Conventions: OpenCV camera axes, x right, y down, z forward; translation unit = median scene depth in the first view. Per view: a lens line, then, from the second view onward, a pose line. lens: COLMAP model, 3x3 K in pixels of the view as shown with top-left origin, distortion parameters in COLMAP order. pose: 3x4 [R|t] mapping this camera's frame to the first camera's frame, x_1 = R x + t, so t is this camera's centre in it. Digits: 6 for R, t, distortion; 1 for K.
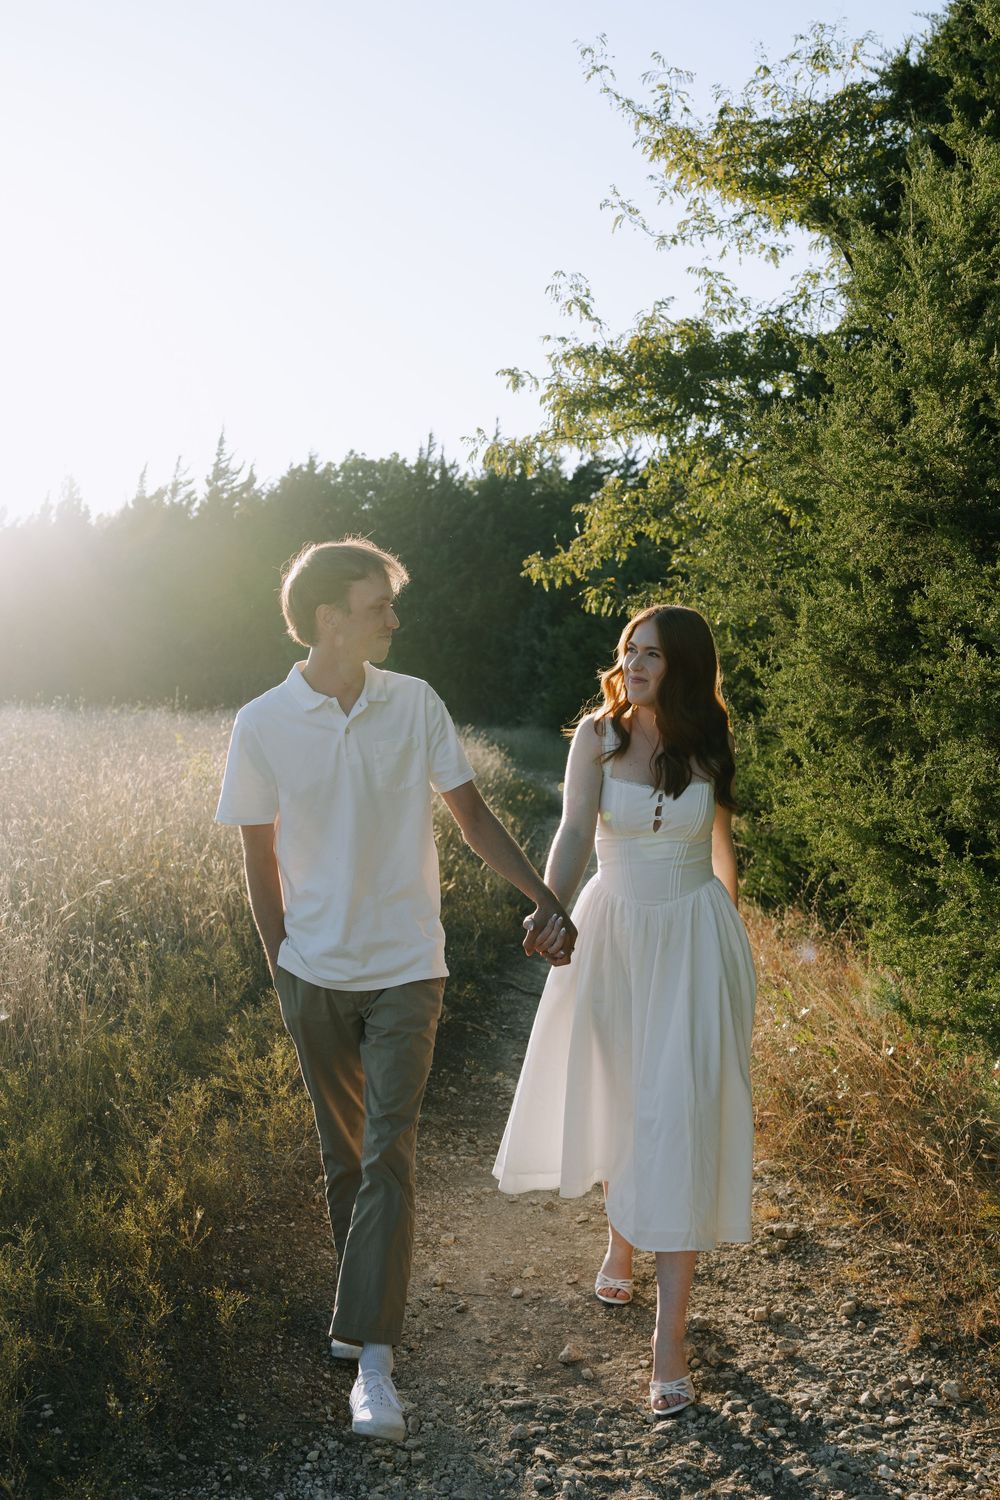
lens RADIAL K [[1678.7, 0, 497.1], [0, 1678.7, 723.5], [0, 0, 1]] dist [-0.008042, -0.002255]
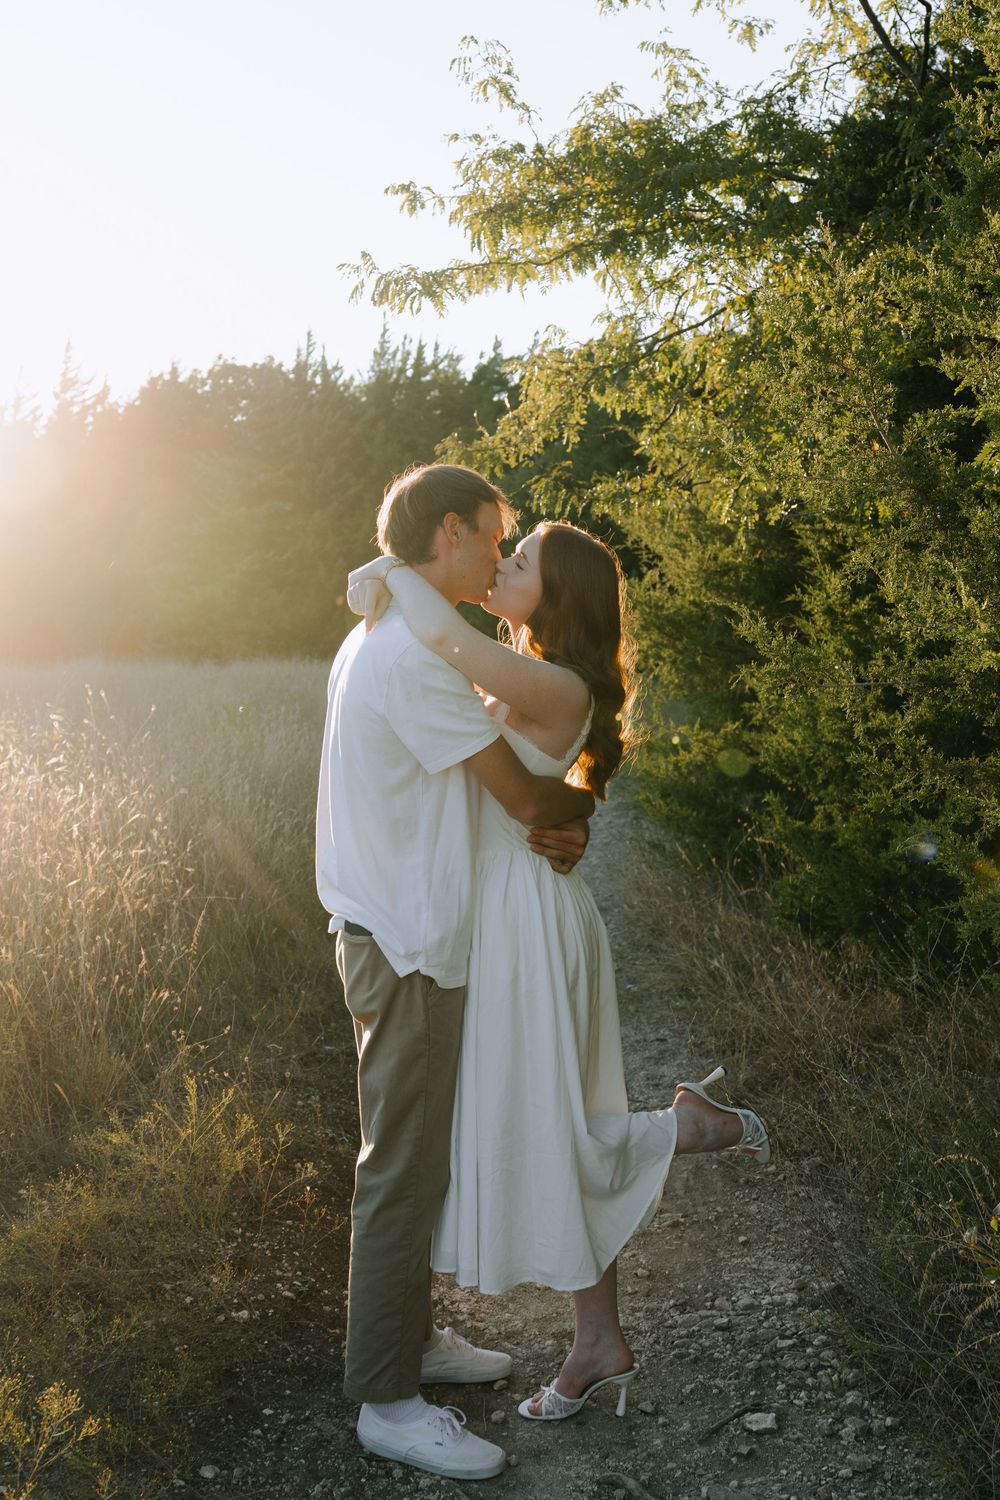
lens RADIAL K [[1678.7, 0, 497.1], [0, 1678.7, 723.5], [0, 0, 1]] dist [-0.008042, -0.002255]
pose [[0.997449, -0.039122, 0.059705, -0.001918], [0.036461, 0.998320, 0.045028, -0.004234], [-0.061366, -0.042736, 0.997200, 0.111448]]
